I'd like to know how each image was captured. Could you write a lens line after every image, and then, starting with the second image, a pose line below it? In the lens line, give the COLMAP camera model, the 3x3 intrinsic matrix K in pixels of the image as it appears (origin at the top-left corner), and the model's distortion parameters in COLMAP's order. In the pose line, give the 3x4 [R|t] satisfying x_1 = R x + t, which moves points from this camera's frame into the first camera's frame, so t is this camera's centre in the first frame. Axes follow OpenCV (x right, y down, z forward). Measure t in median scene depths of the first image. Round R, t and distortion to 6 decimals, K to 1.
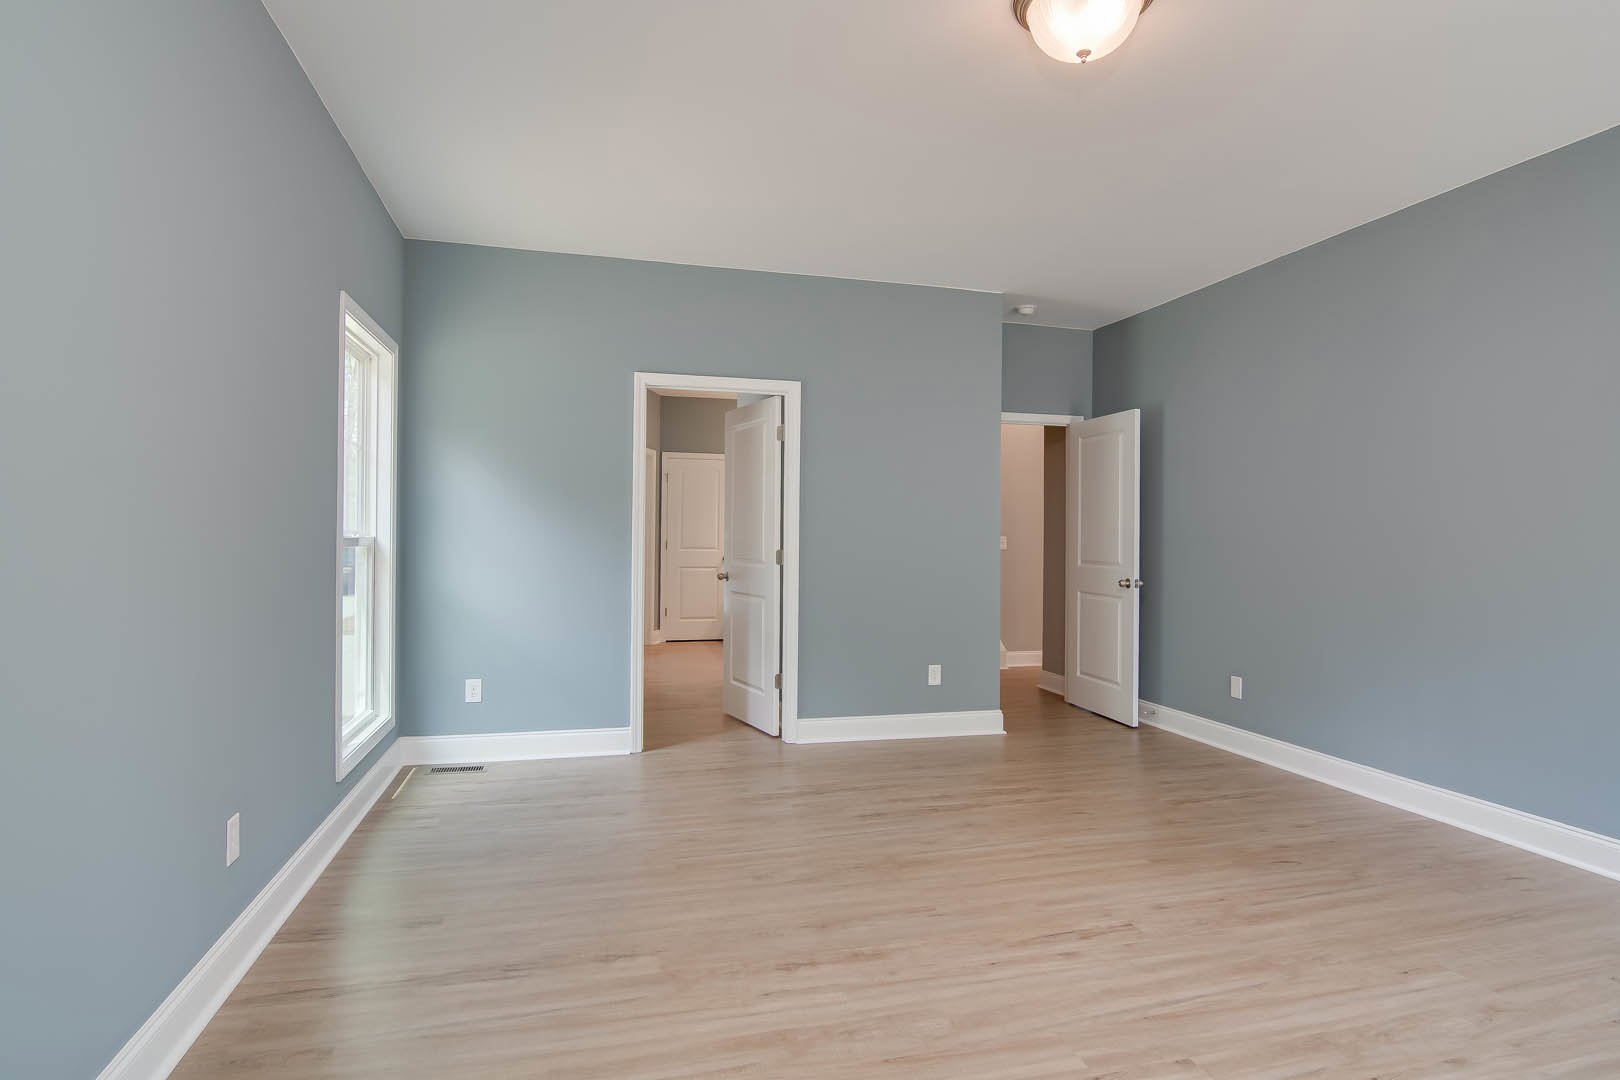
lens RADIAL K [[820.8, 0, 808.7], [0, 820.8, 537.1], [0, 0, 1]] dist [-0.003787, -0.000858]
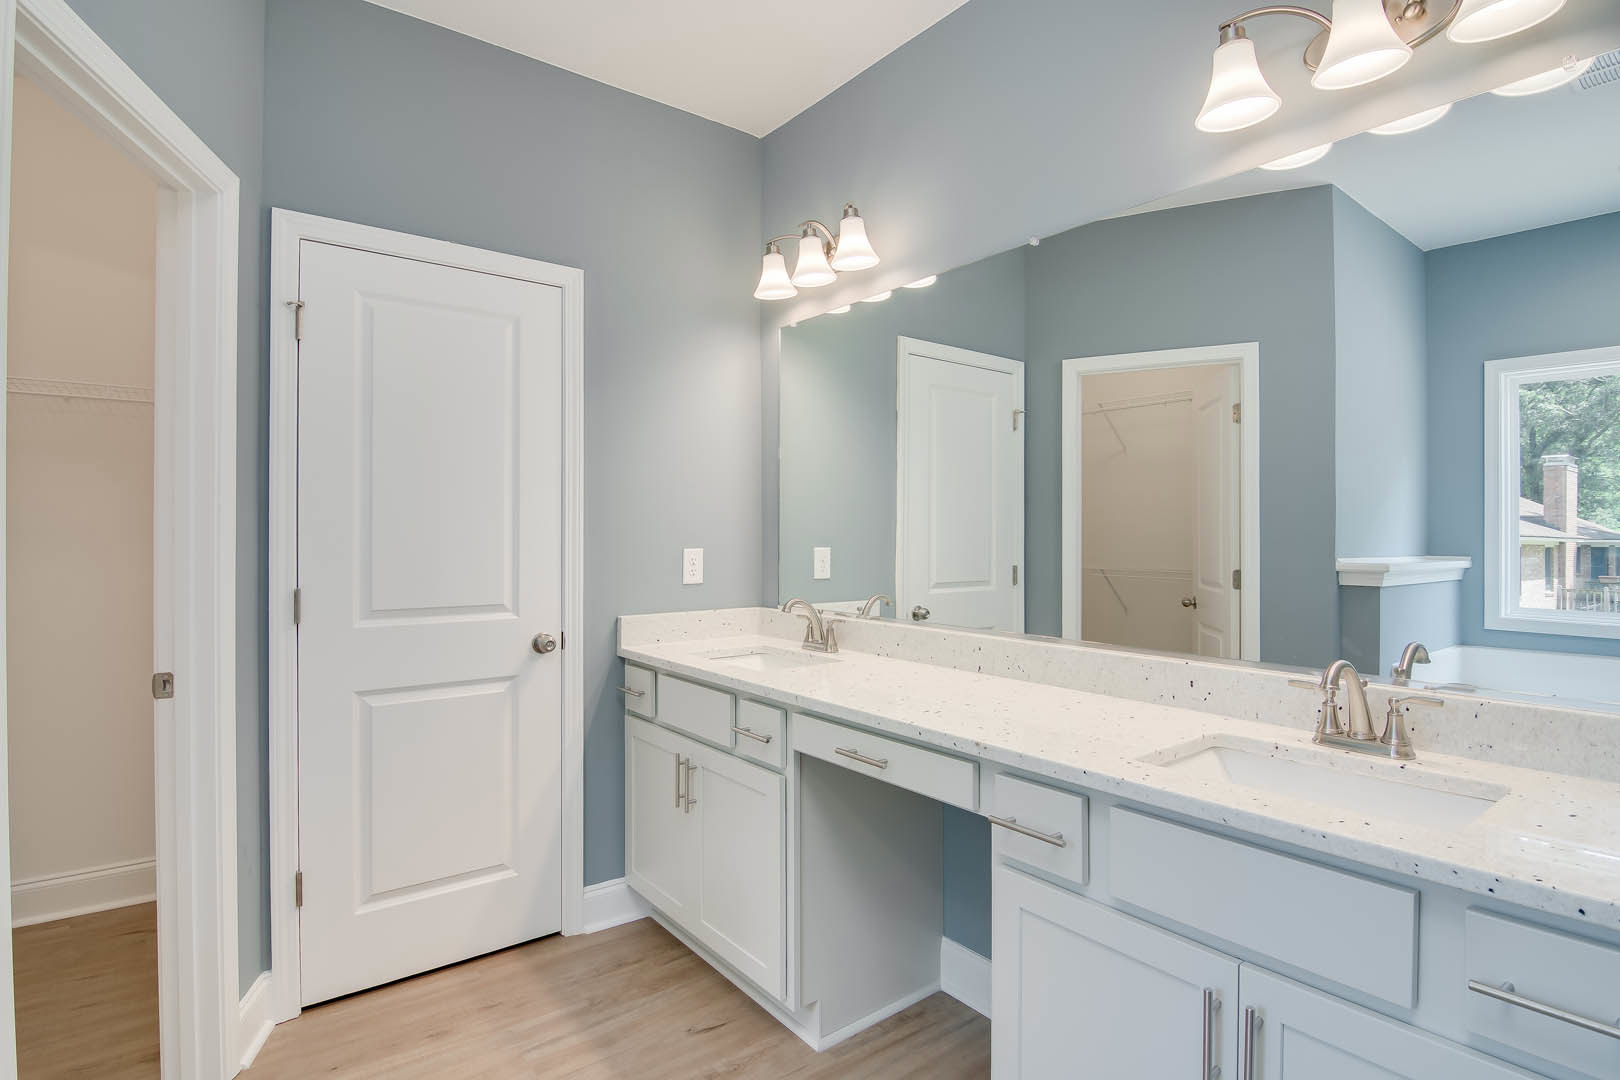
lens RADIAL K [[820.8, 0, 811.8], [0, 820.8, 546.5], [0, 0, 1]] dist [-0.003787, -0.000858]
pose [[0.919378, -0.012126, 0.393189, -0.086565], [0.009264, 0.999915, 0.009177, -0.005328], [-0.393267, -0.004795, 0.919412, 0.483981]]
